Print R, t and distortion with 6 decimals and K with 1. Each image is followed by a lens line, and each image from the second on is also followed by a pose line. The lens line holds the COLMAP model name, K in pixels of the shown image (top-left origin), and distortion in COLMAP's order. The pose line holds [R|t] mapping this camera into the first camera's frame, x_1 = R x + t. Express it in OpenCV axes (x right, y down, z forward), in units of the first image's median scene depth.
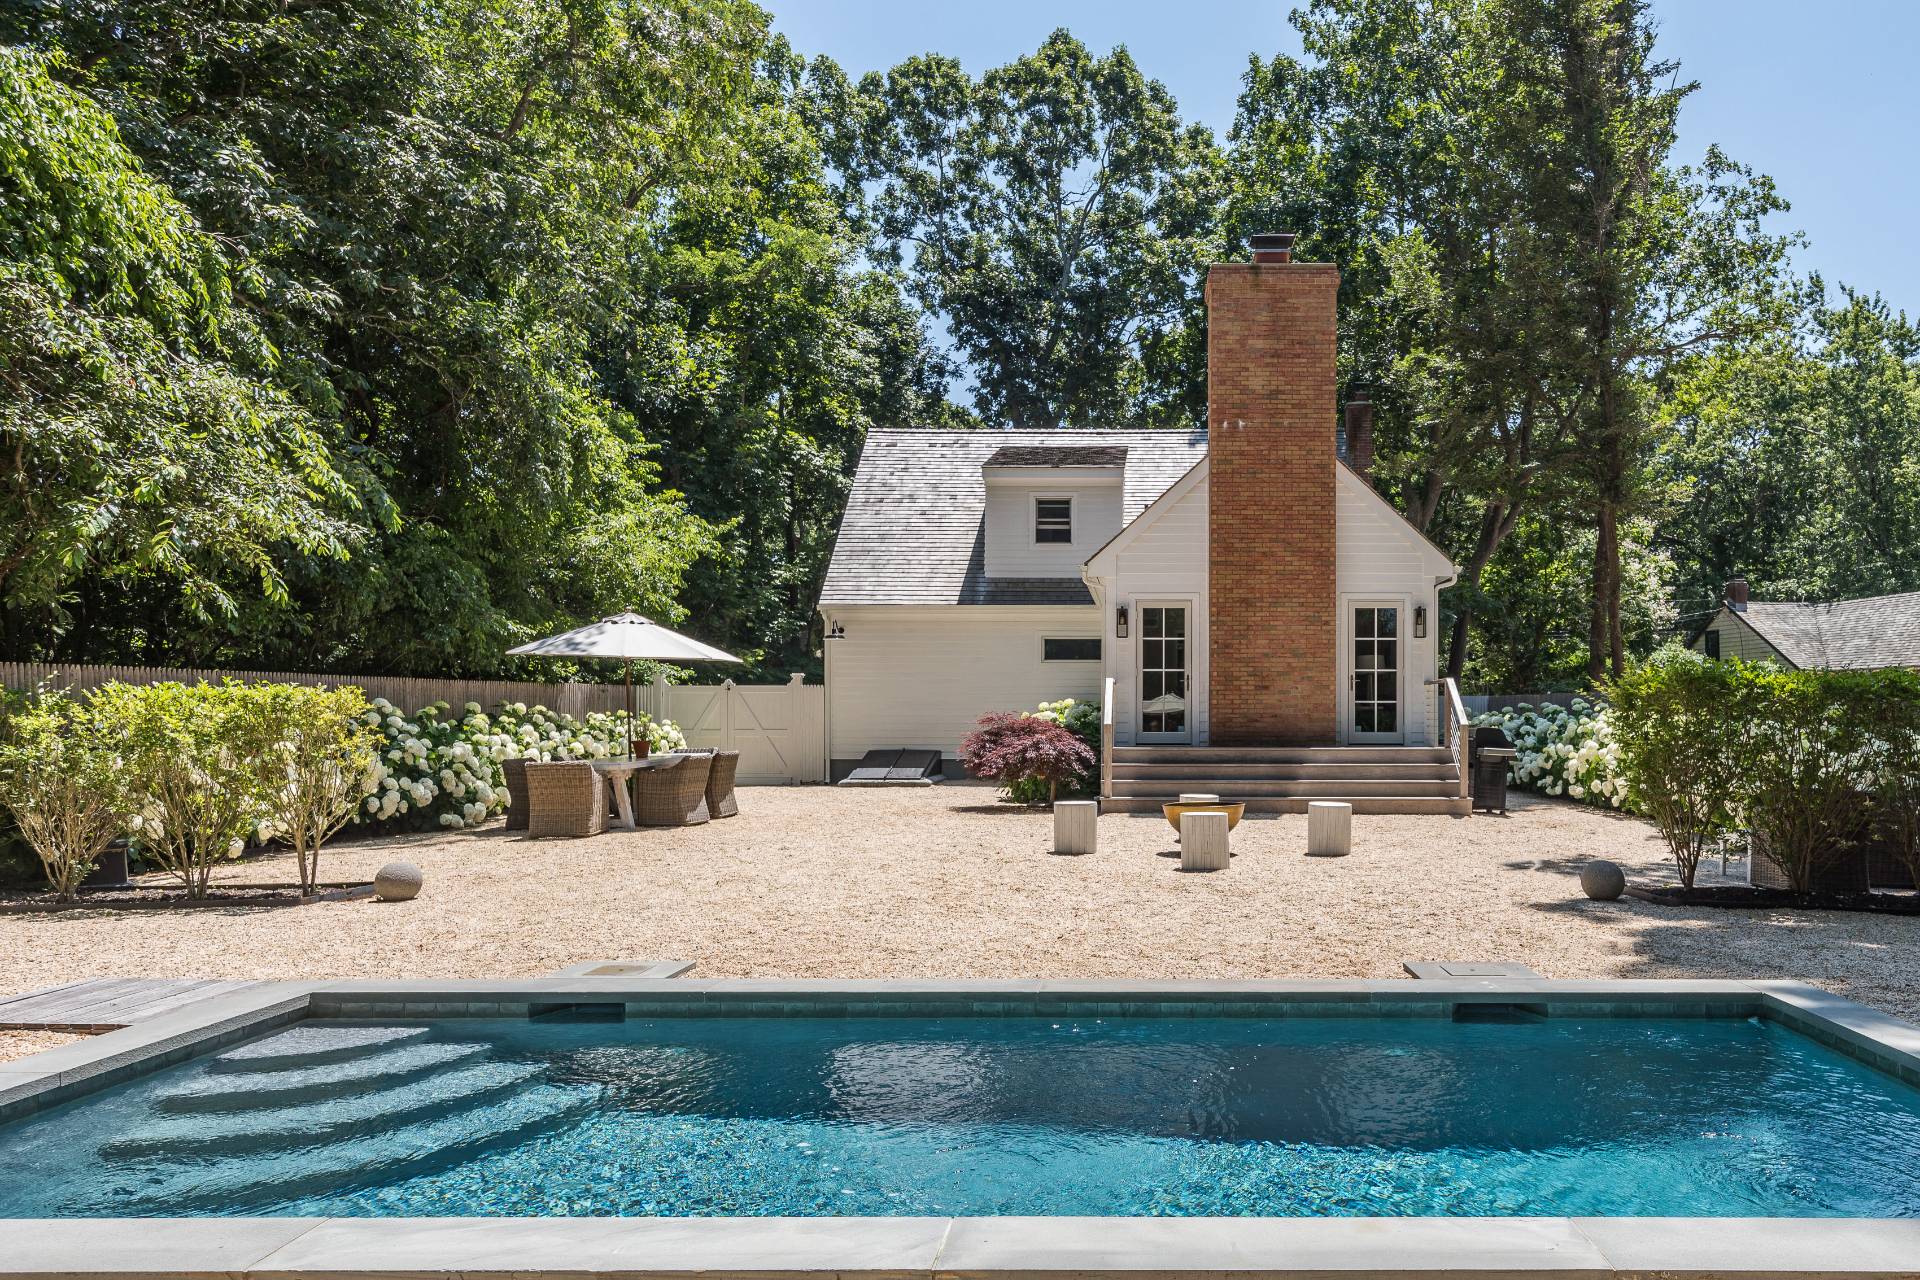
lens RADIAL K [[1300.9, 0, 1166.7], [0, 1300.9, 733.8], [0, 0, 1]] dist [0.005786, 0.001472]
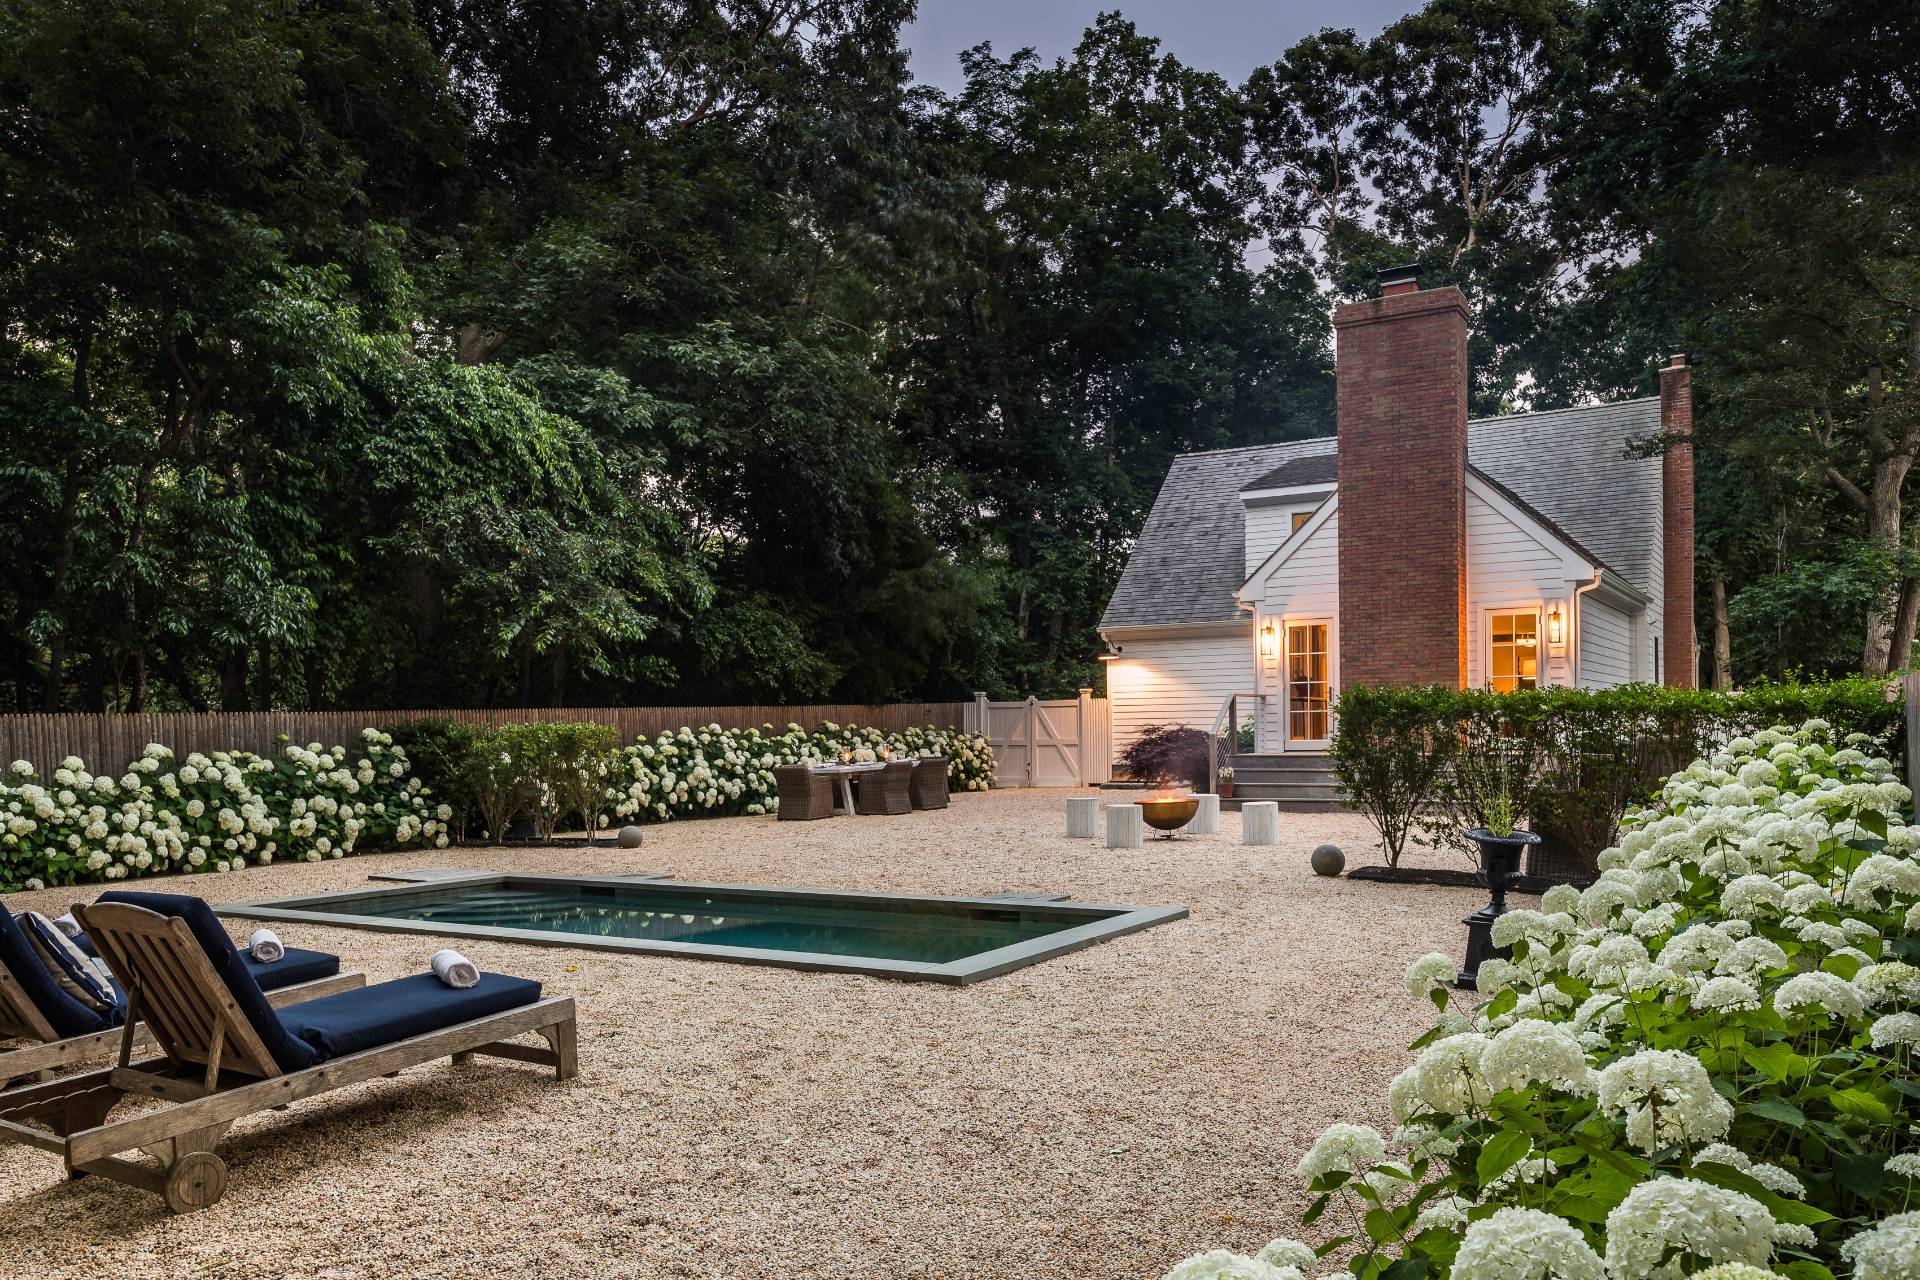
lens RADIAL K [[1515.1, 0, 956.7], [0, 1515.1, 746.9], [0, 0, 1]] dist [0.015742, 0.001902]
pose [[0.848887, -0.007351, -0.528524, 0.371750], [0.011855, 0.999917, 0.005135, -0.004759], [0.528442, -0.010624, 0.848903, -0.206030]]
